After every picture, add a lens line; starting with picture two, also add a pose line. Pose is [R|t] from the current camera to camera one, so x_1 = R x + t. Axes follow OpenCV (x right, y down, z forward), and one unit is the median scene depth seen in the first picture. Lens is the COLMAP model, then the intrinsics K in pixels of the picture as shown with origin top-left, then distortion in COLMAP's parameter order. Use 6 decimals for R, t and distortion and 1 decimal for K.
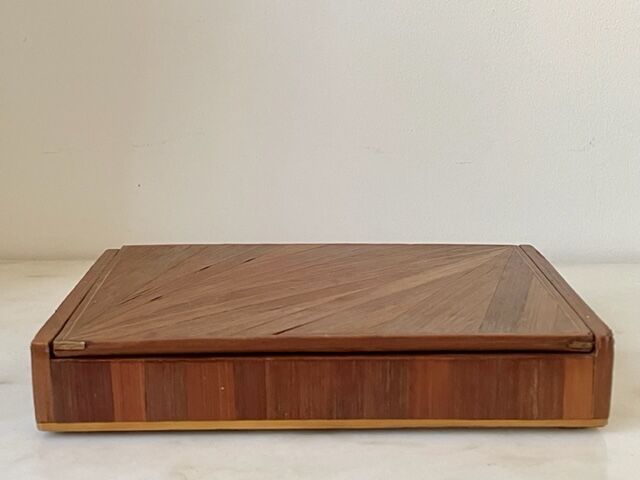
lens RADIAL K [[1009.3, 0, 320.0], [0, 1009.3, 240.0], [0, 0, 1]] dist [0.032738, 0.058401]
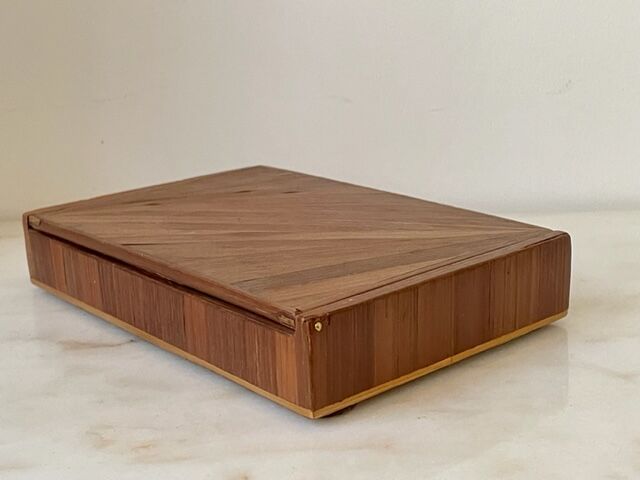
lens RADIAL K [[1009.3, 0, 320.0], [0, 1009.3, 240.0], [0, 0, 1]] dist [0.032738, 0.058401]
pose [[0.675274, 0.194459, -0.711471, 0.887331], [-0.152664, 0.980580, 0.123114, -0.081490], [0.721594, 0.025480, 0.691847, 0.383602]]
